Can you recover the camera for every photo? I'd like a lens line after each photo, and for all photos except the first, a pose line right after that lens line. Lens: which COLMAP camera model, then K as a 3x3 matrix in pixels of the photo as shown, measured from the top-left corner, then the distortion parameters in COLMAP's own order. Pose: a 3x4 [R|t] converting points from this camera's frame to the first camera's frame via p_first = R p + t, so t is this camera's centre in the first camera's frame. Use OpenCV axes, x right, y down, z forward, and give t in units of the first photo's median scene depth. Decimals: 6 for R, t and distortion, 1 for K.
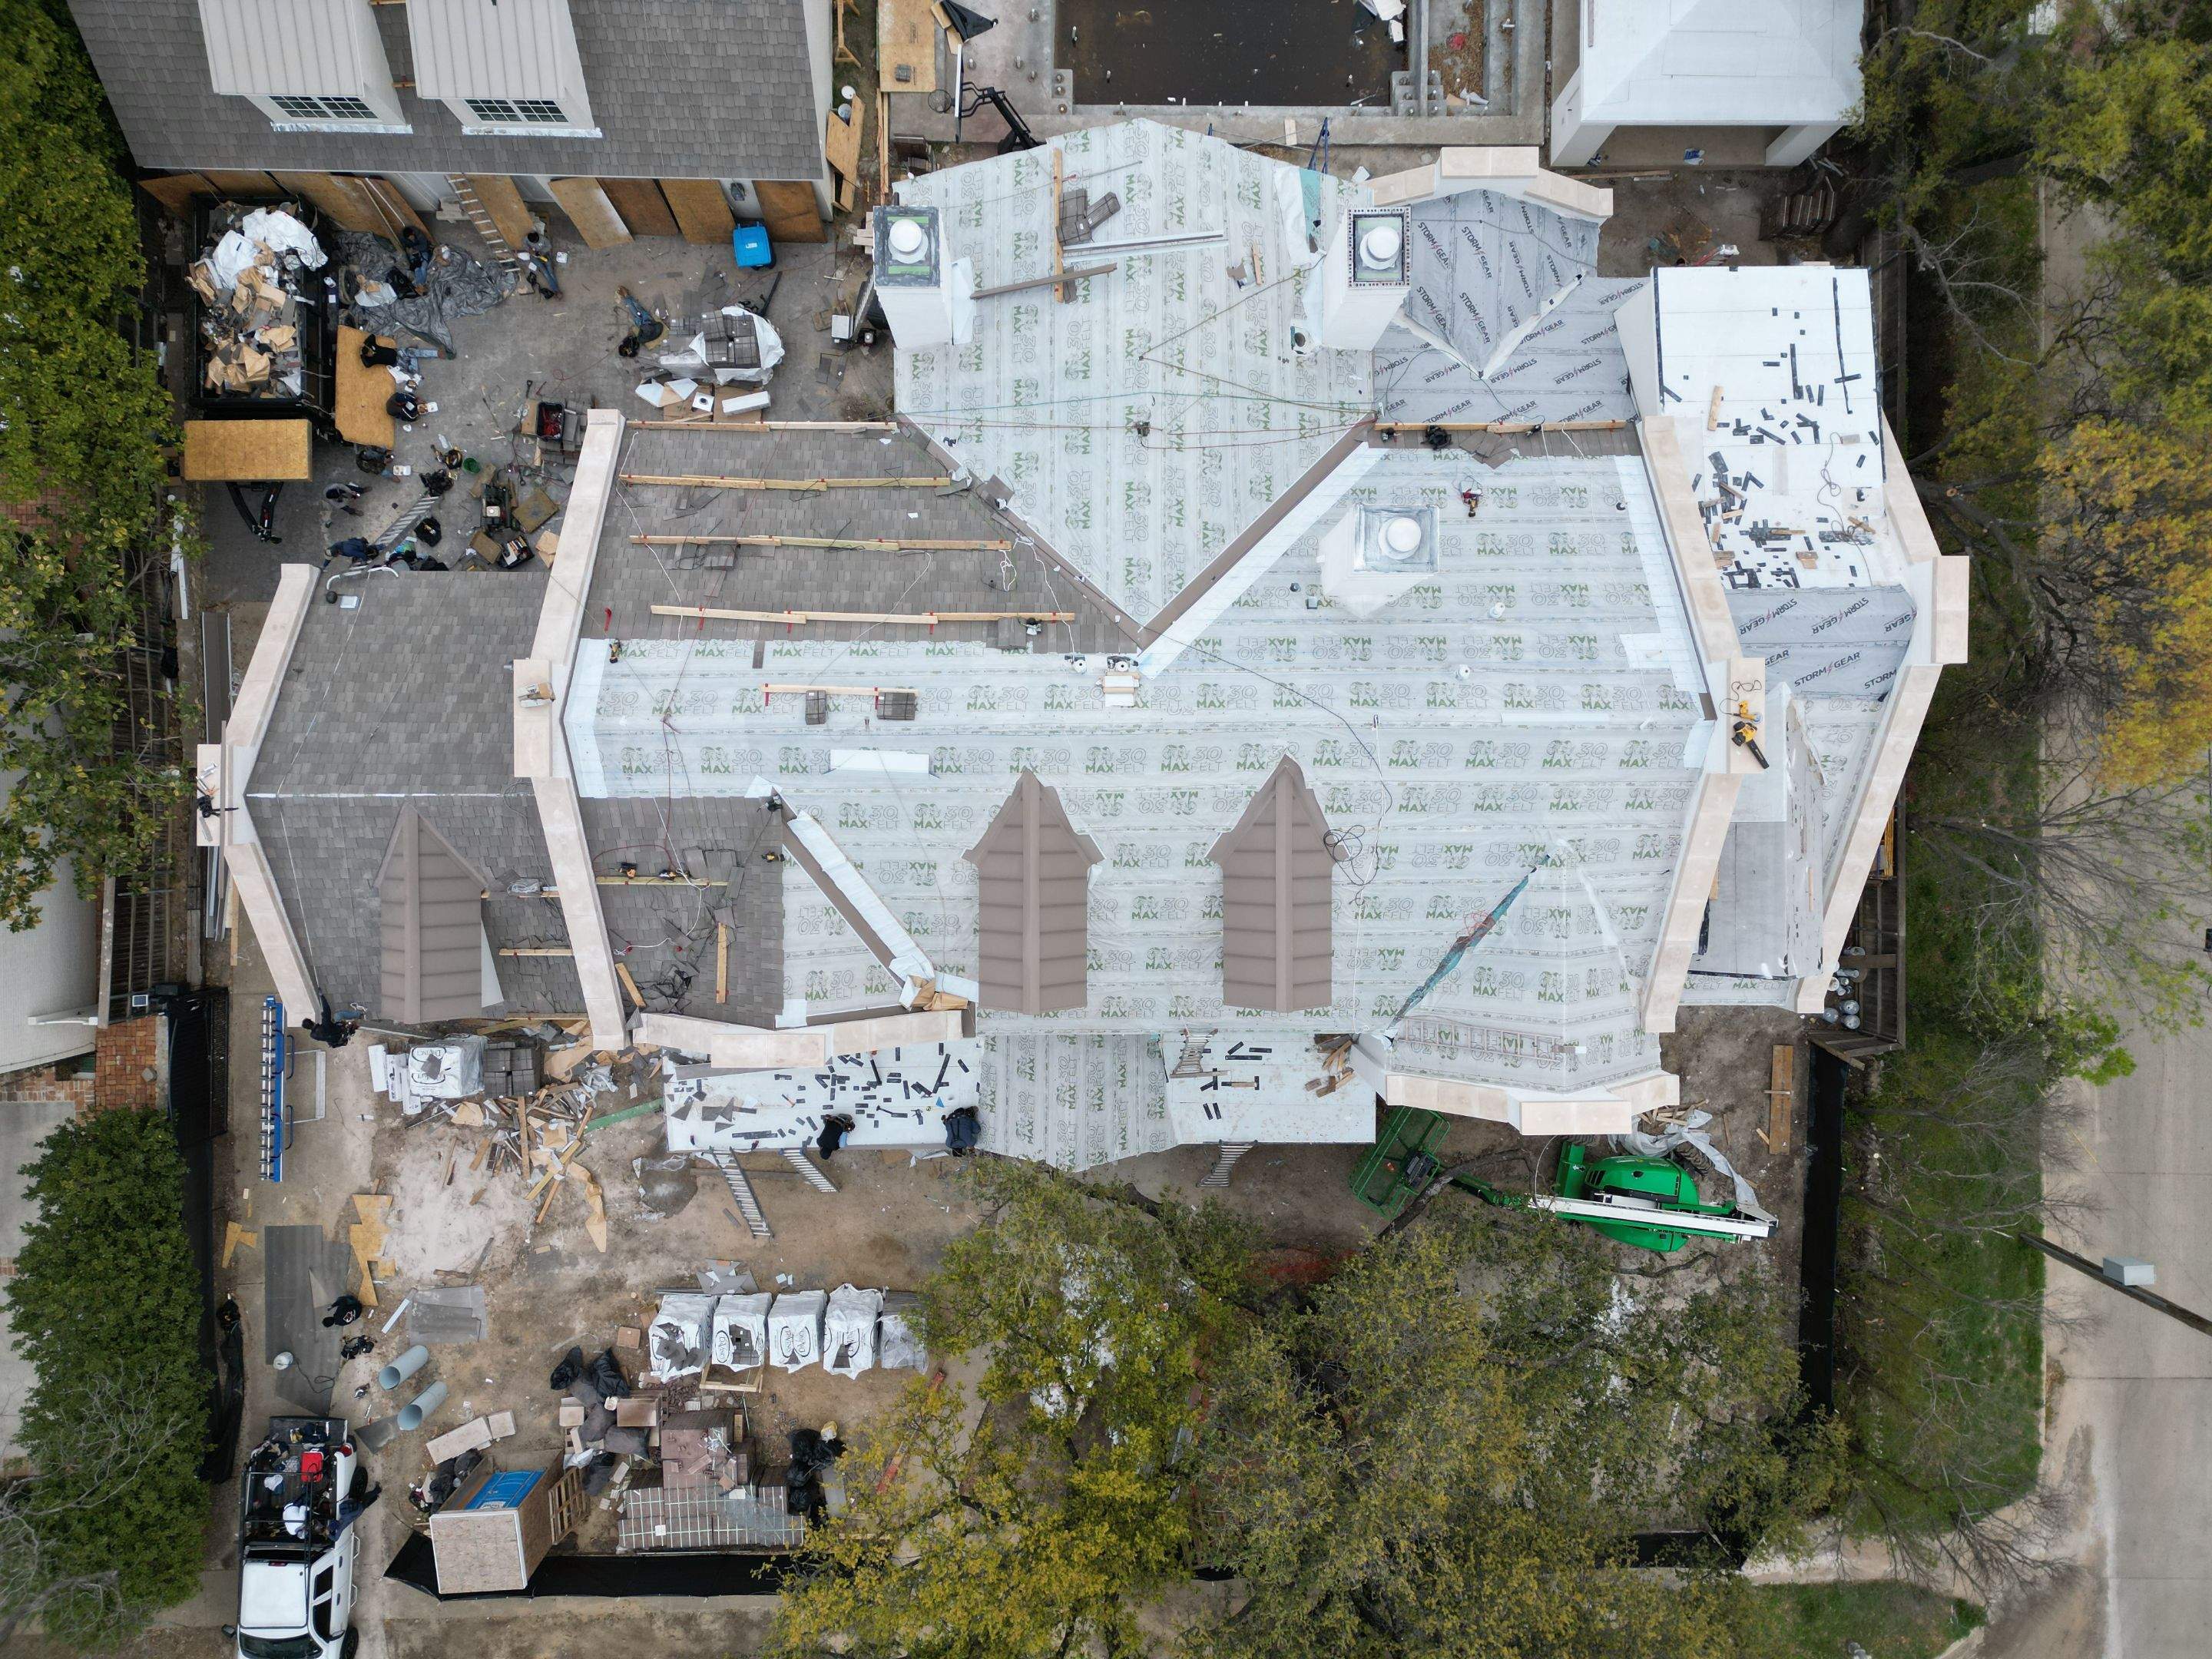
lens RADIAL K [[1535.2, 0, 1112.0], [0, 1535.2, 824.1], [0, 0, 1]] dist [0.085413, -0.080549]
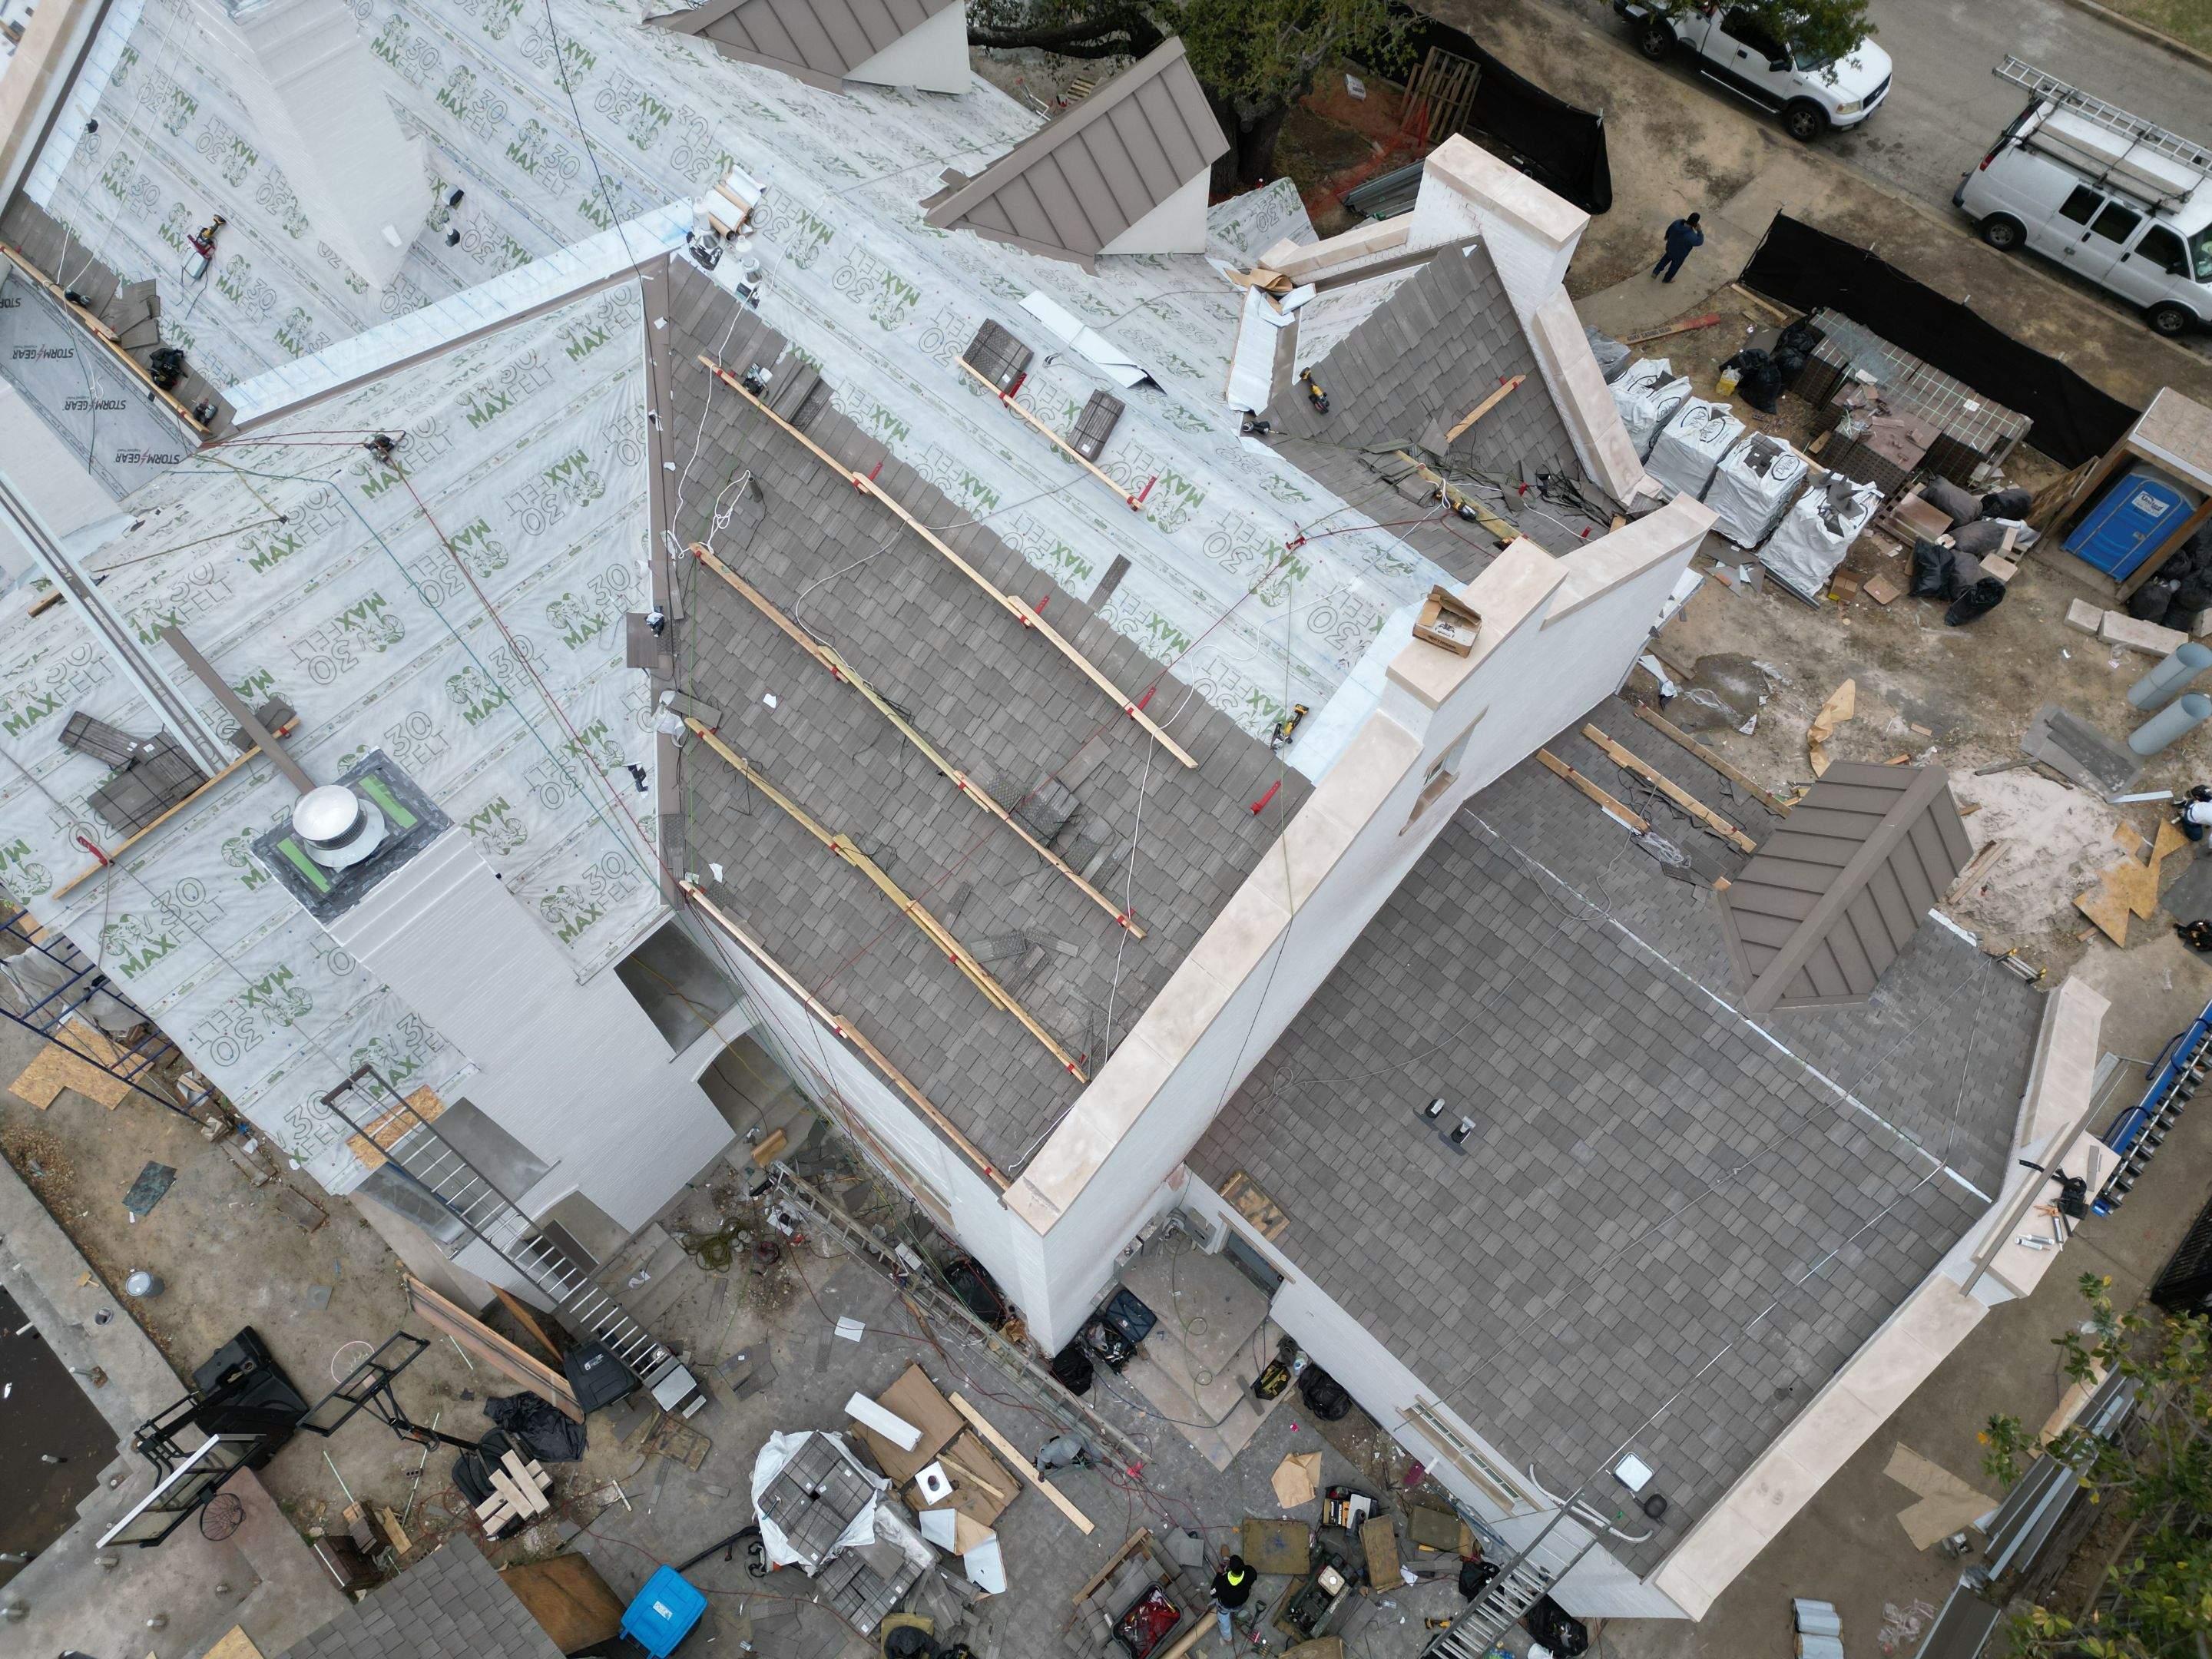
lens RADIAL K [[1535.2, 0, 1110.8], [0, 1535.2, 822.8], [0, 0, 1]] dist [0.085413, -0.080549]
pose [[-0.731650, -0.622519, 0.277775, -0.355229], [0.681282, -0.653830, 0.329183, -0.285990], [-0.023305, 0.430090, 0.902485, 0.408447]]
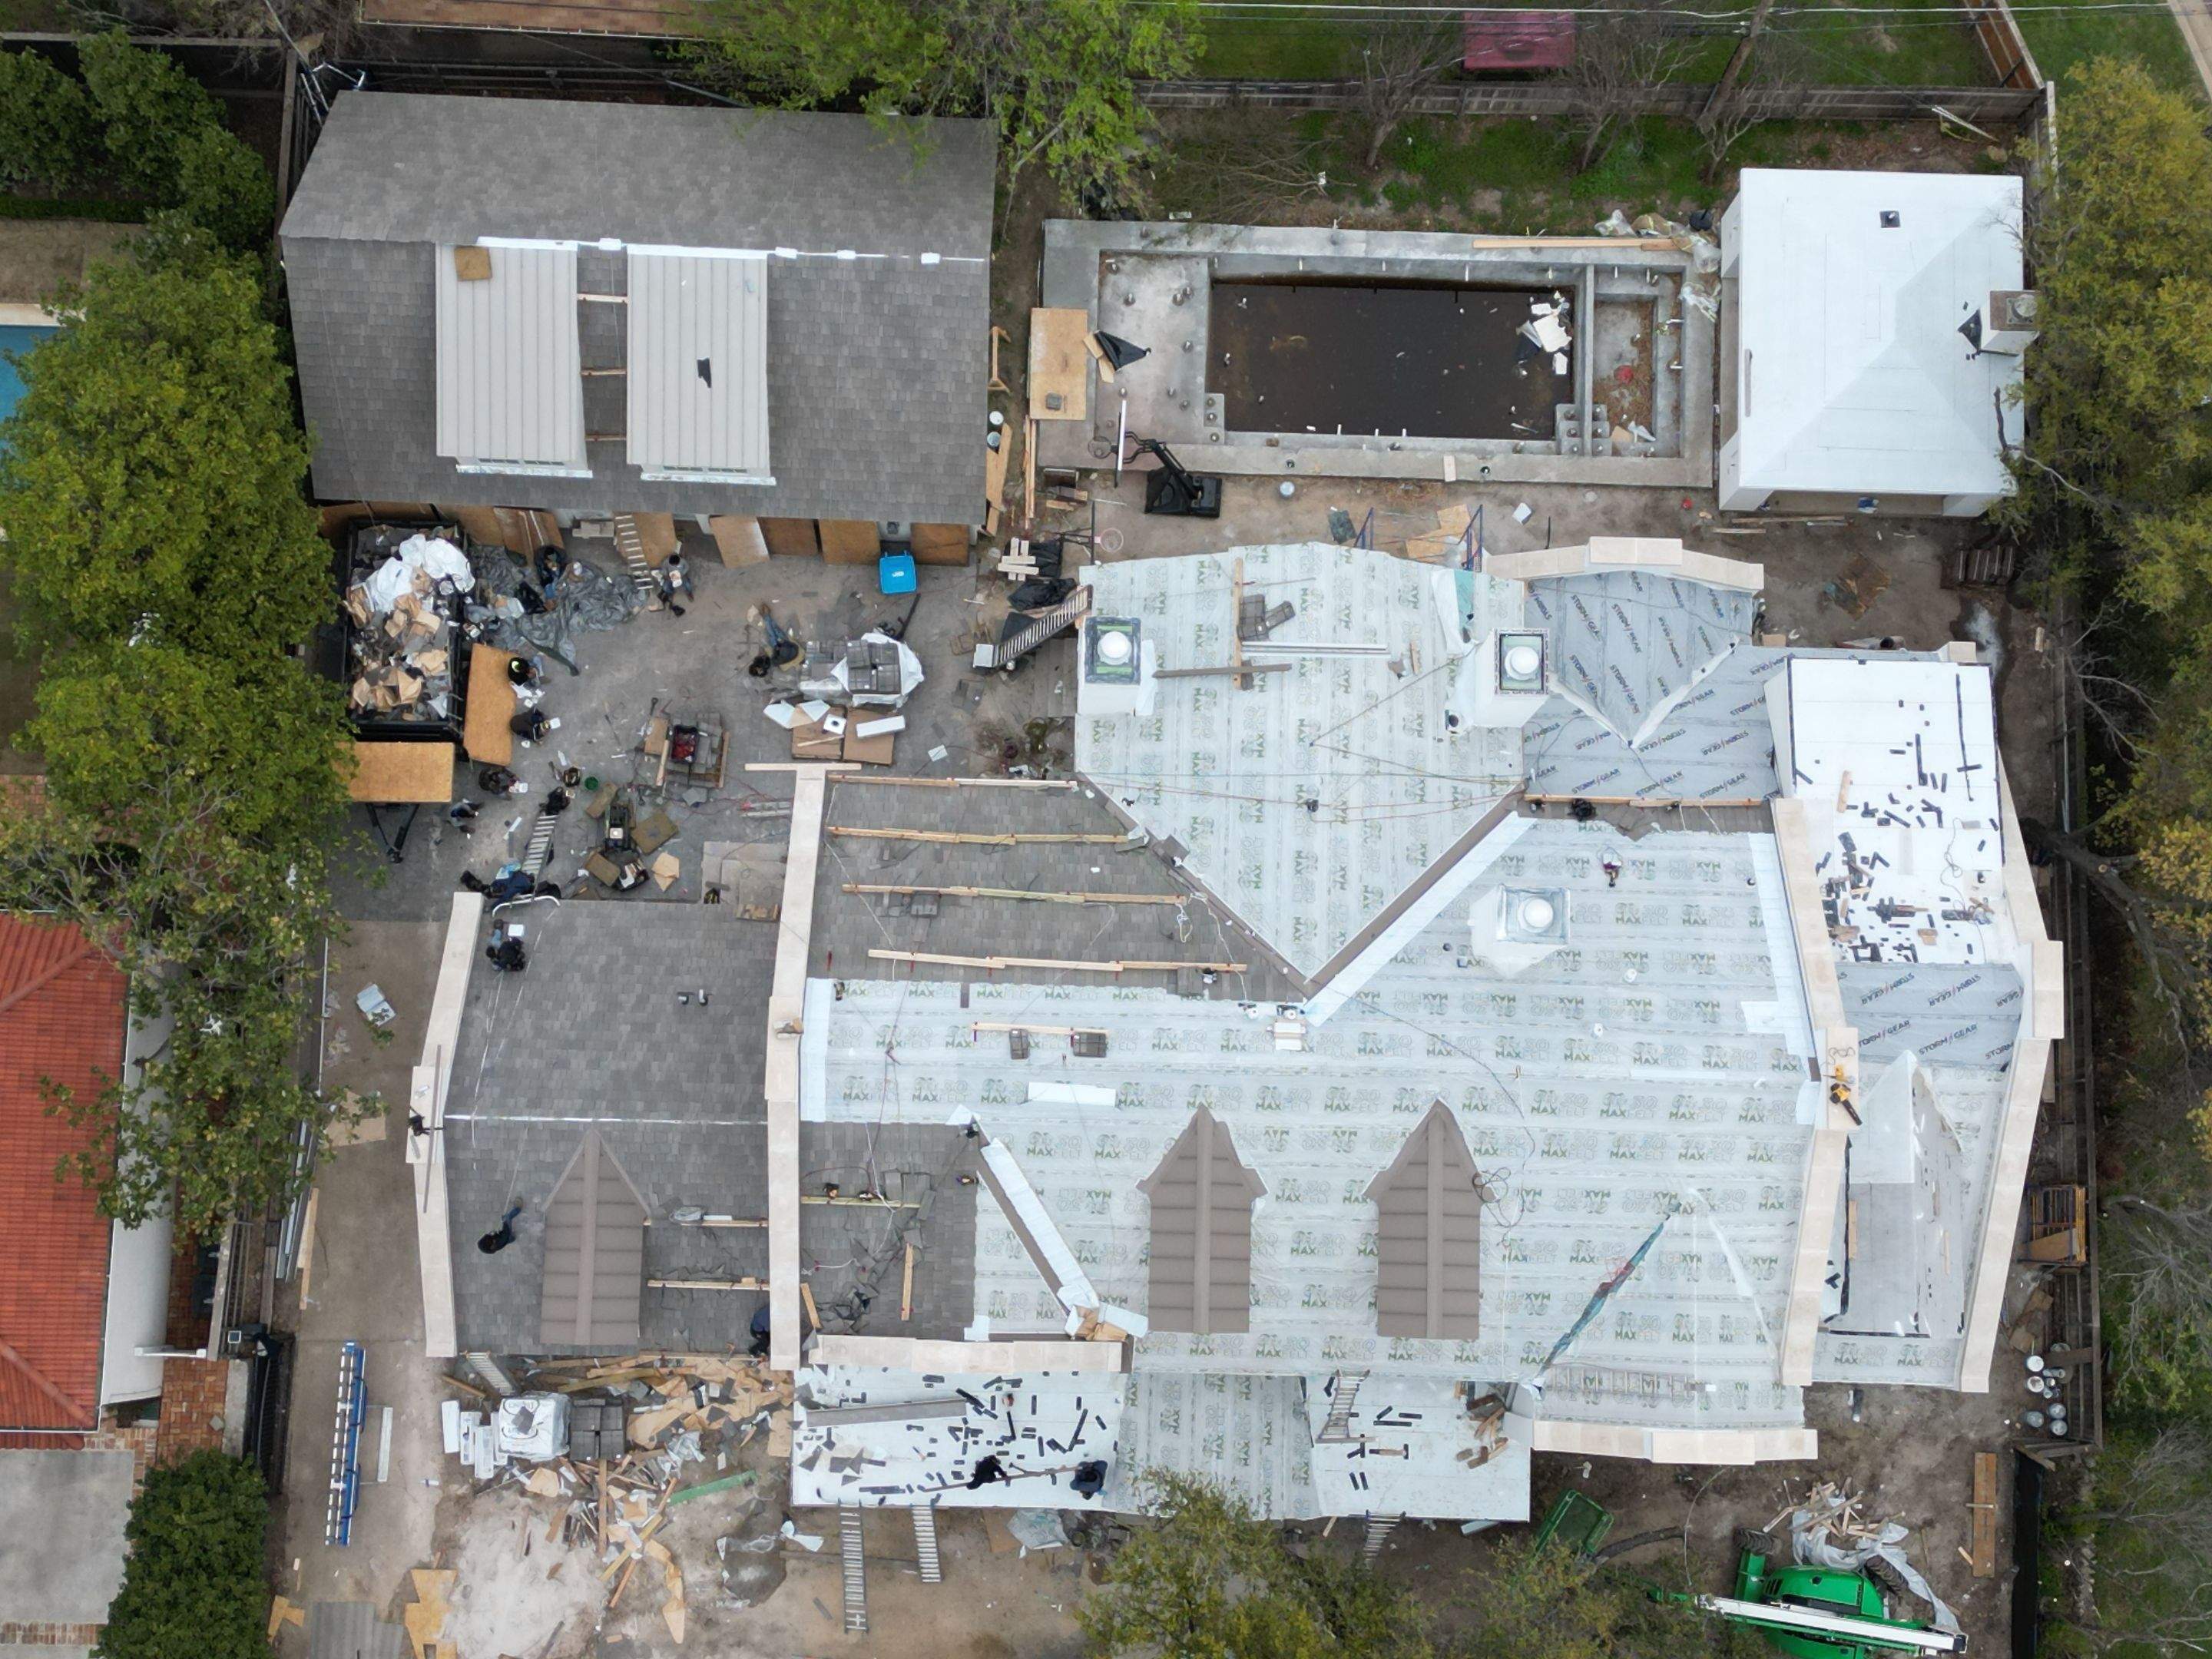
lens RADIAL K [[3060.4, 0, 1117.7], [0, 3060.4, 811.4], [0, 0, 1]] dist [0.110095, 0.000000]
pose [[0.999585, 0.028764, 0.001345, -0.099405], [-0.028194, 0.987126, -0.157441, 0.082136], [-0.005856, 0.157337, 0.987528, -0.956343]]
